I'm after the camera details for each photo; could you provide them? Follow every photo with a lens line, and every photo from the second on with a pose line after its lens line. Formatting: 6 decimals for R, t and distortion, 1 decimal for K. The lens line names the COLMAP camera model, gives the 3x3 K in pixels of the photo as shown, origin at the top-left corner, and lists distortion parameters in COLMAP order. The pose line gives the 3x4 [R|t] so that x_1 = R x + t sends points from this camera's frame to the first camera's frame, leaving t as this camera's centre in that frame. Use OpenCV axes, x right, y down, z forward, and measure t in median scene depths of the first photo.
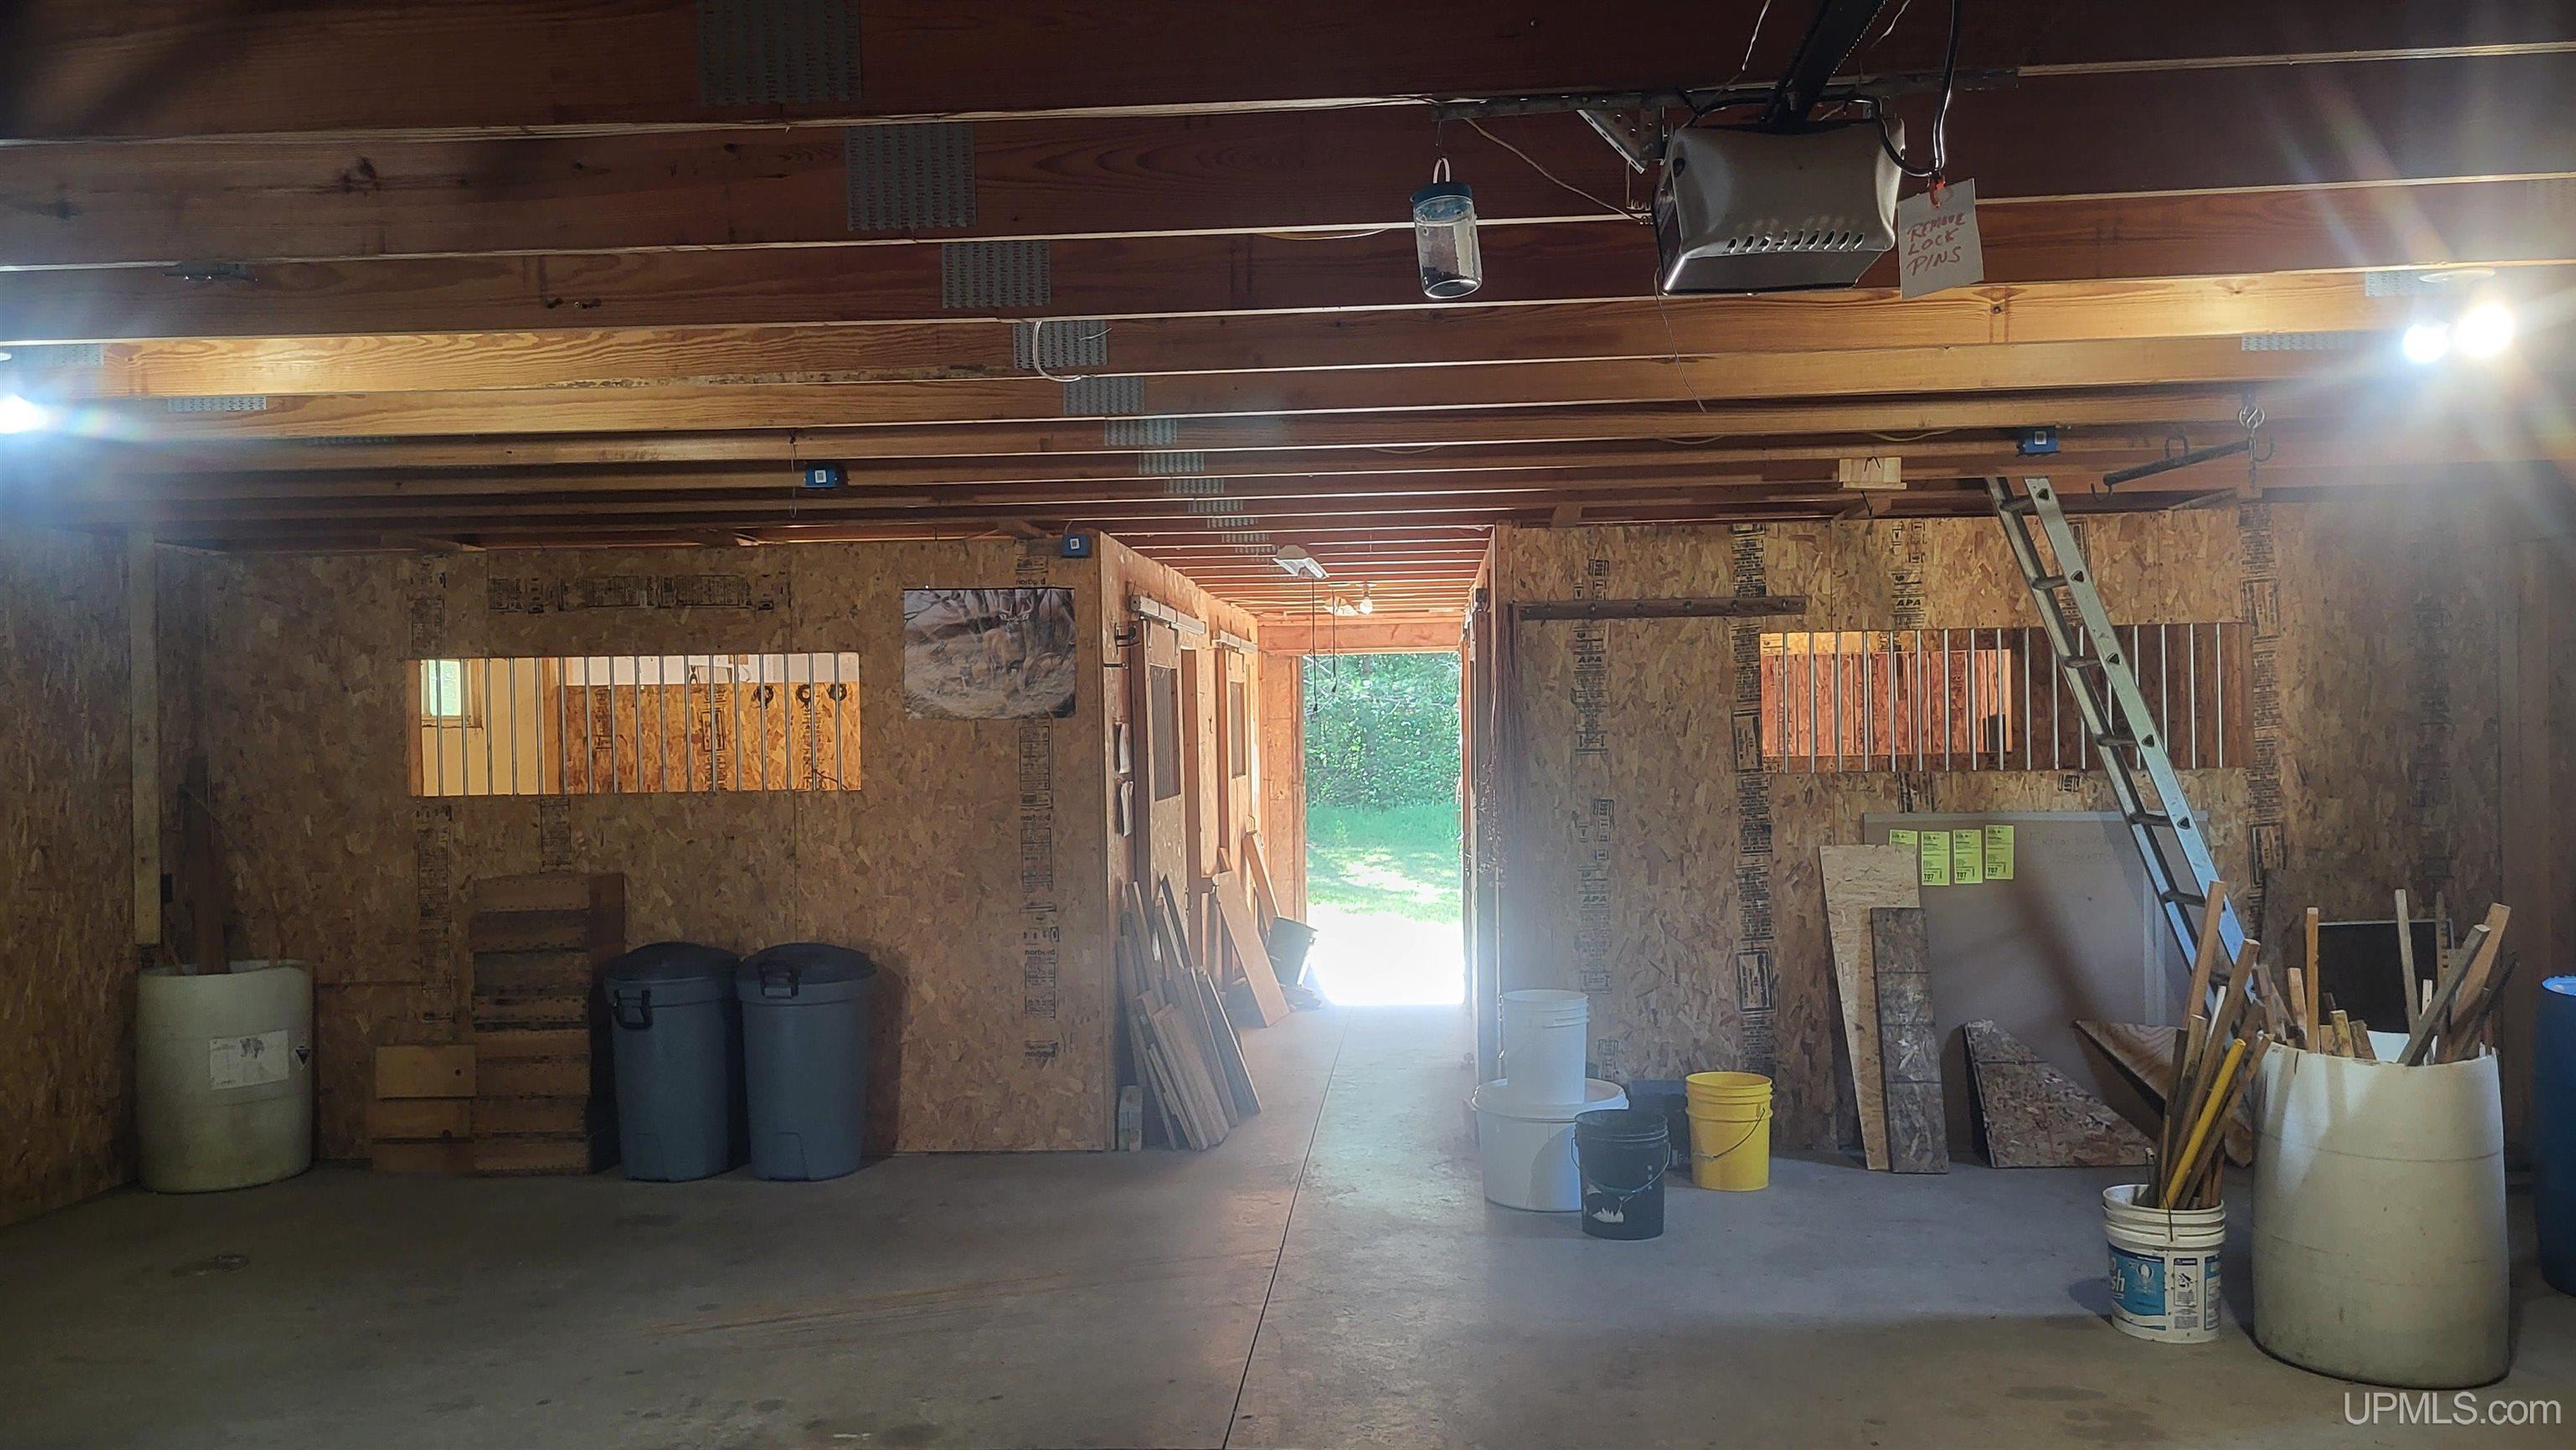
lens RADIAL K [[1976.2, 0, 1294.9], [0, 1976.2, 705.0], [0, 0, 1]] dist [0.036869, -0.010927]
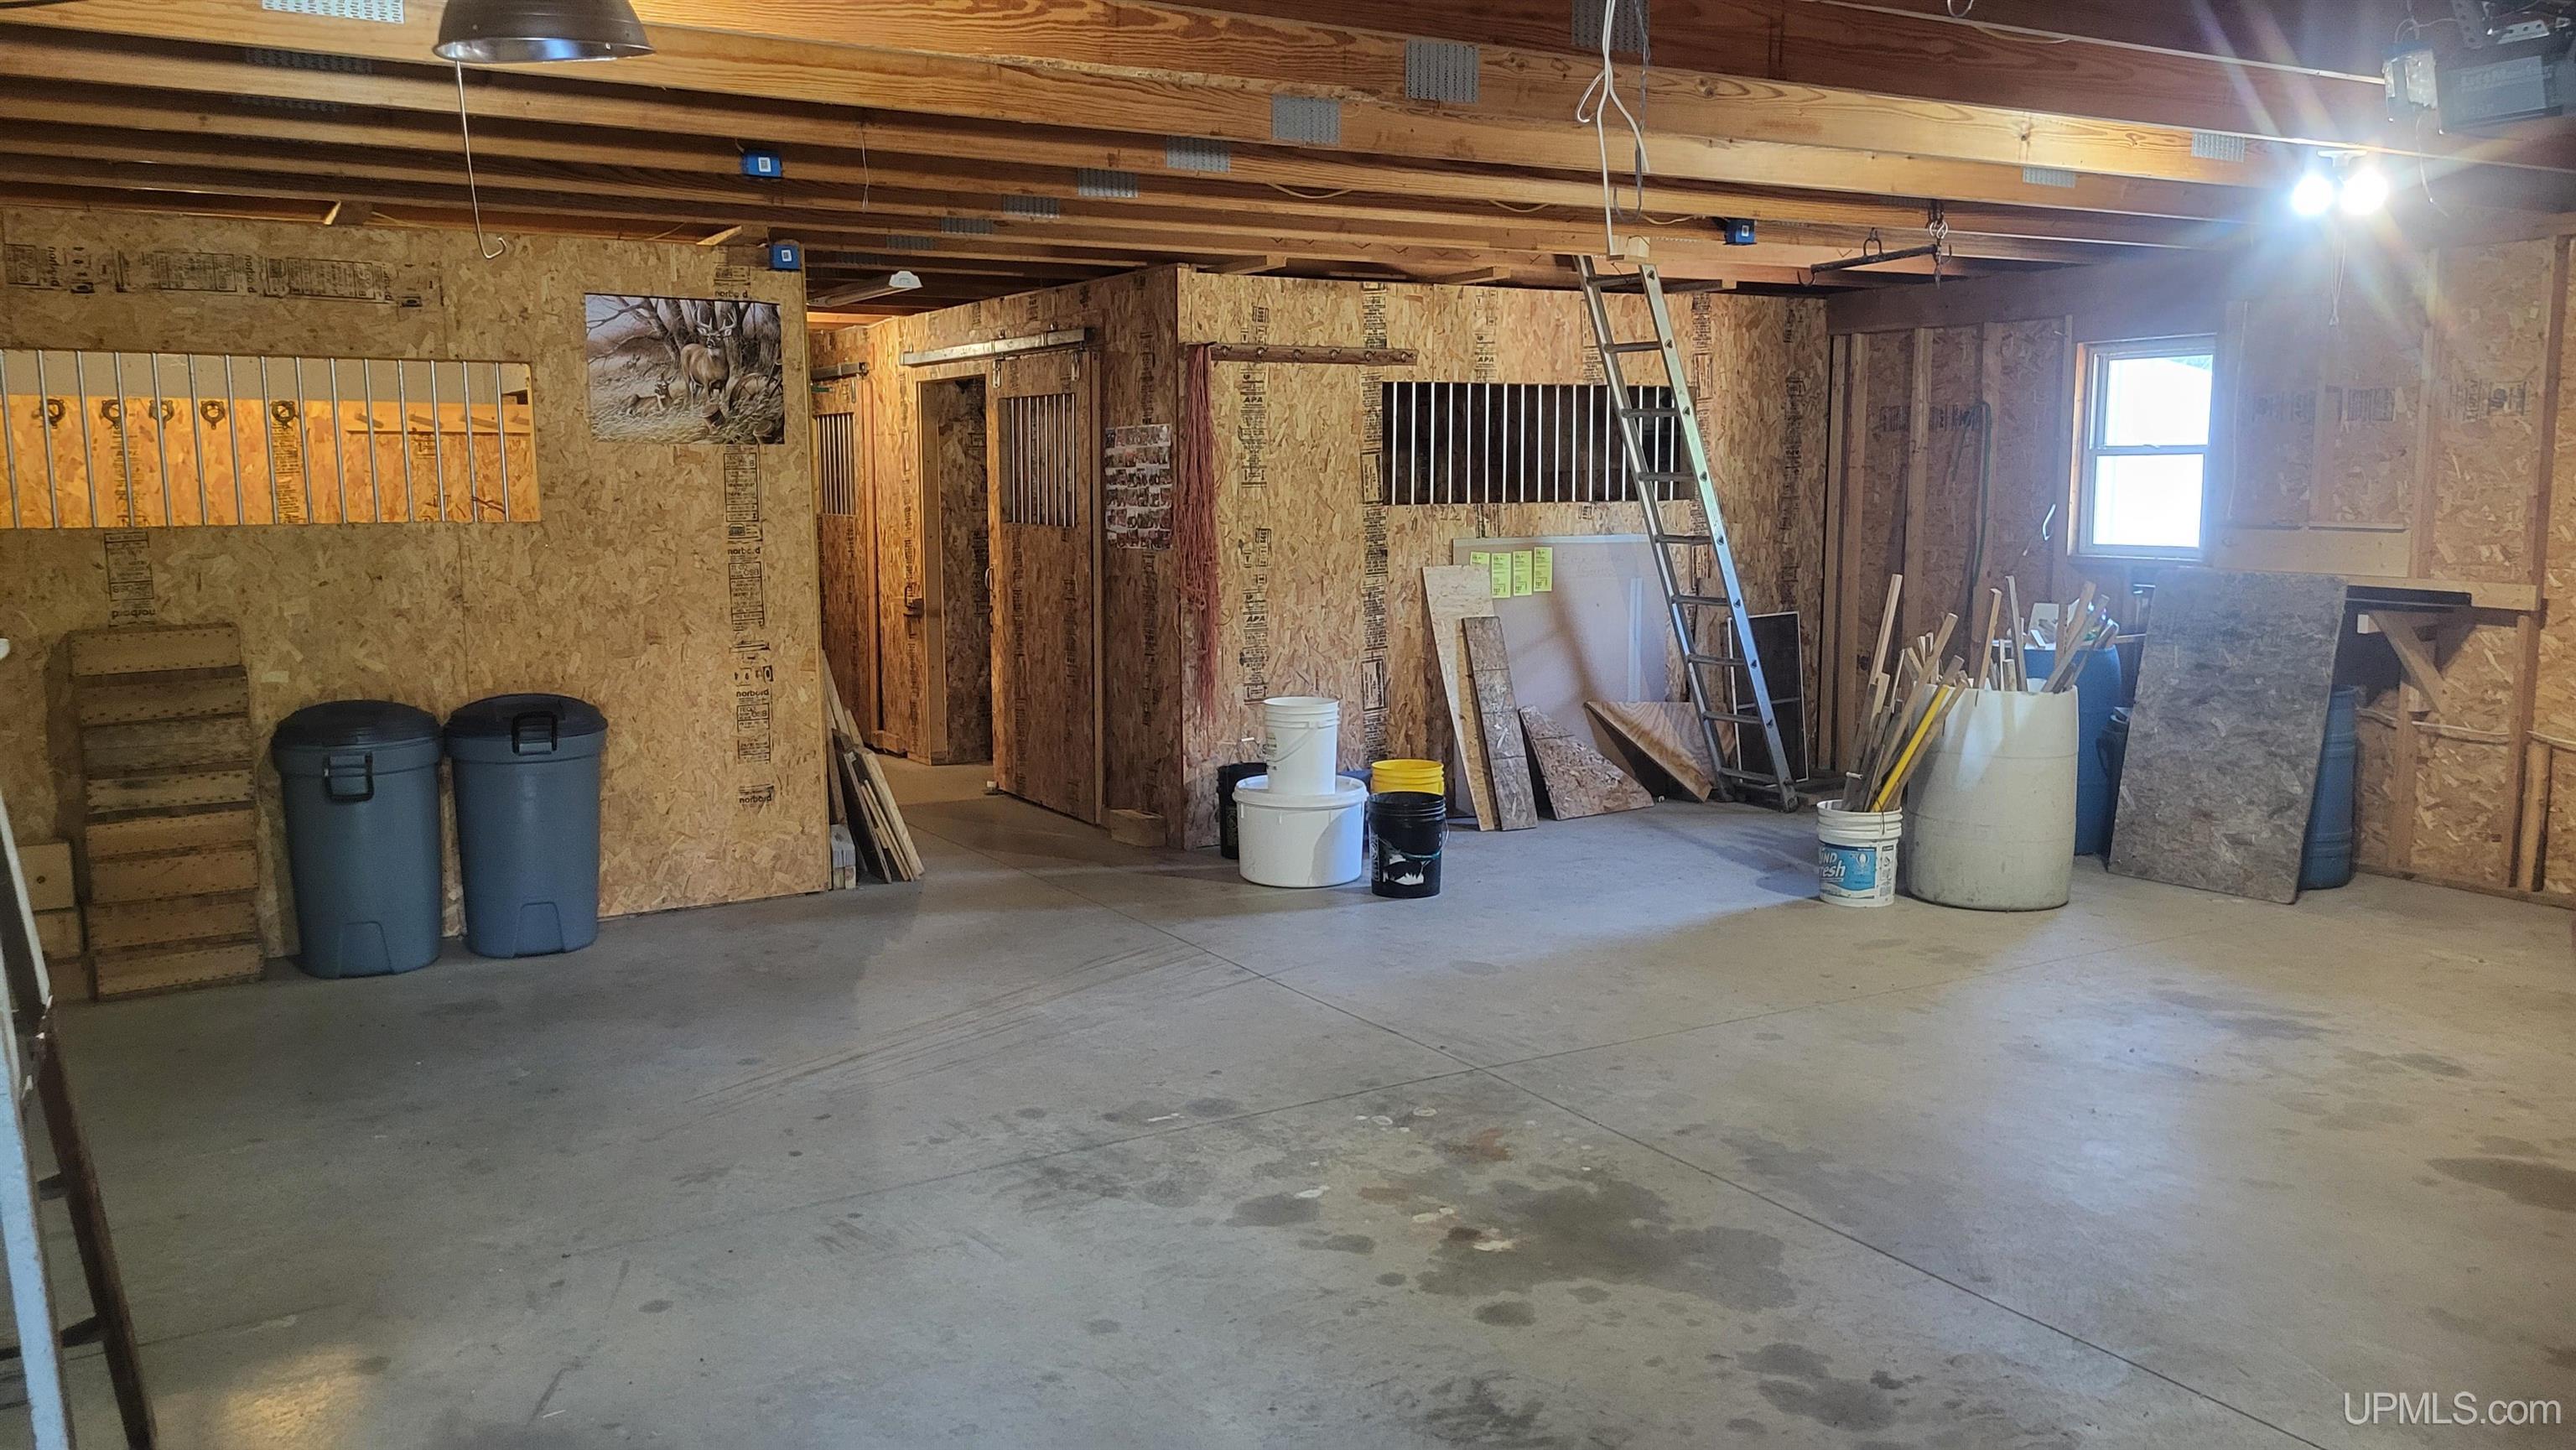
lens RADIAL K [[1976.2, 0, 1294.9], [0, 1976.2, 705.0], [0, 0, 1]] dist [0.036869, -0.010927]
pose [[0.824919, -0.055007, 0.562568, -0.456722], [-0.013506, 0.993051, 0.116904, 0.016420], [-0.565090, -0.104035, 0.818444, 0.077158]]
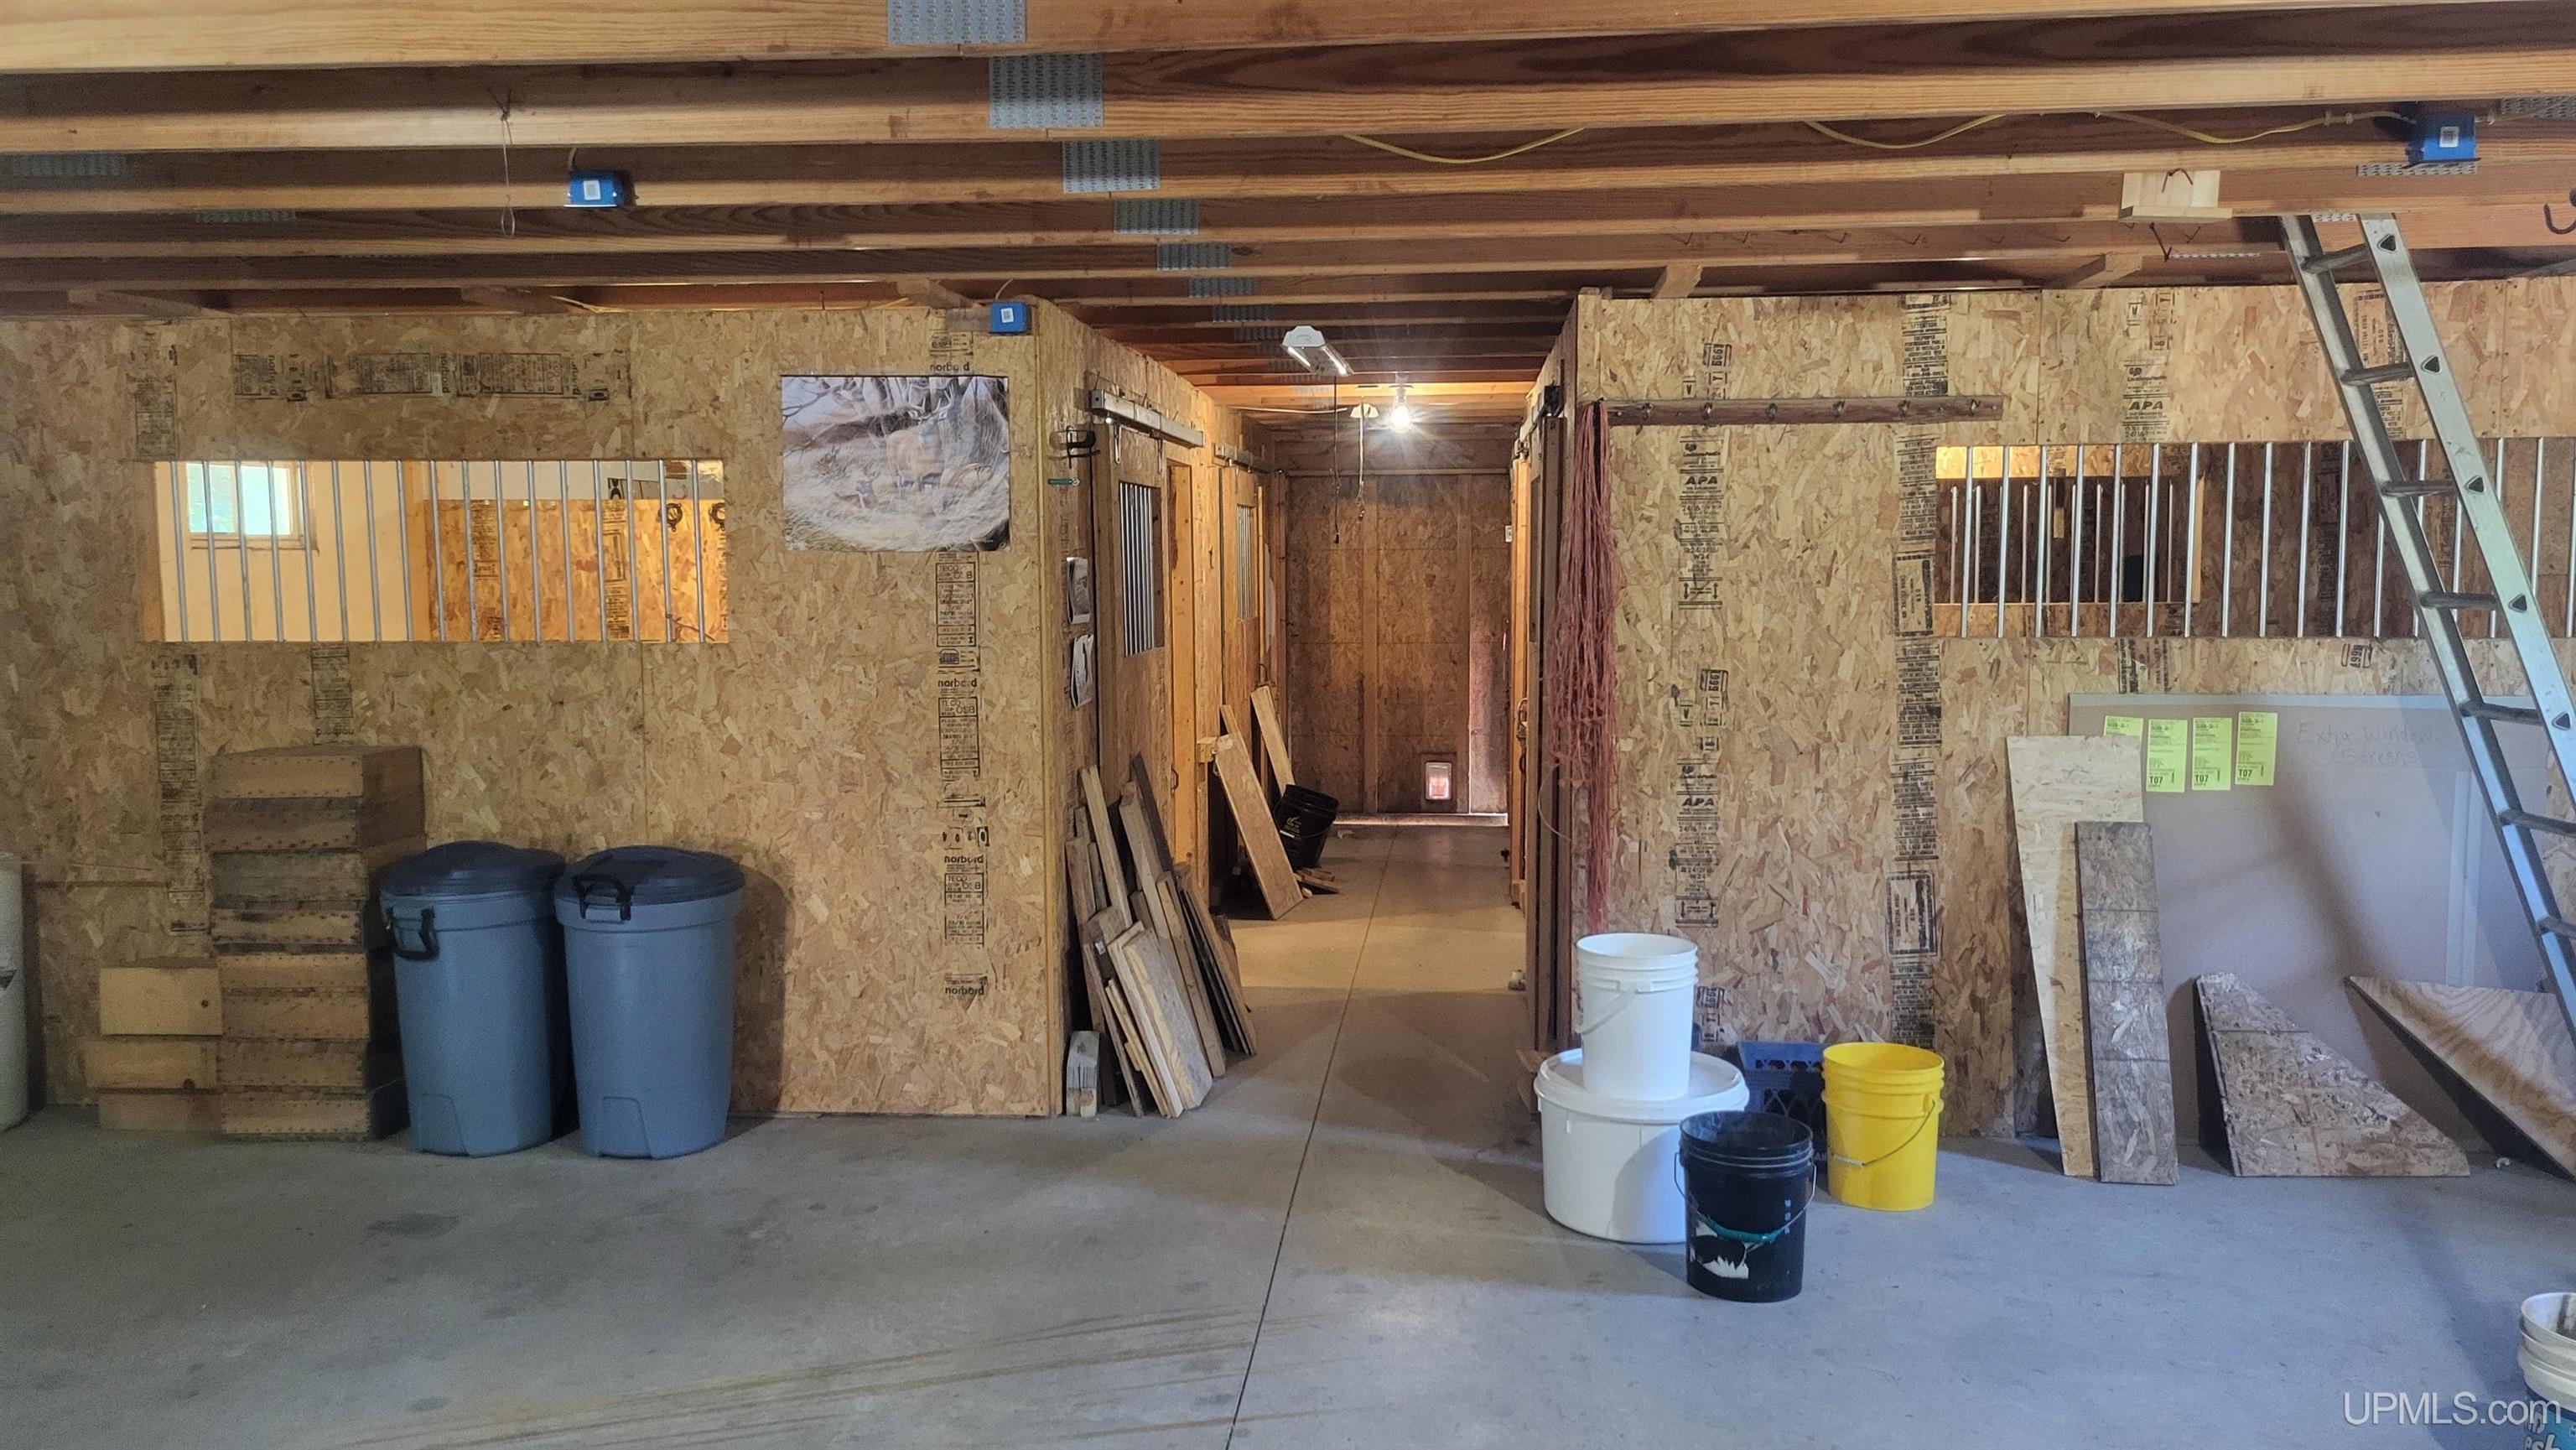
lens RADIAL K [[1961.3, 0, 1290.2], [0, 1961.3, 704.7], [0, 0, 1]] dist [0.055594, -0.042297]
pose [[0.999719, 0.013608, -0.019385, 0.010878], [-0.011838, 0.995994, 0.088636, -0.002936], [0.020513, -0.088382, 0.995875, 0.258656]]
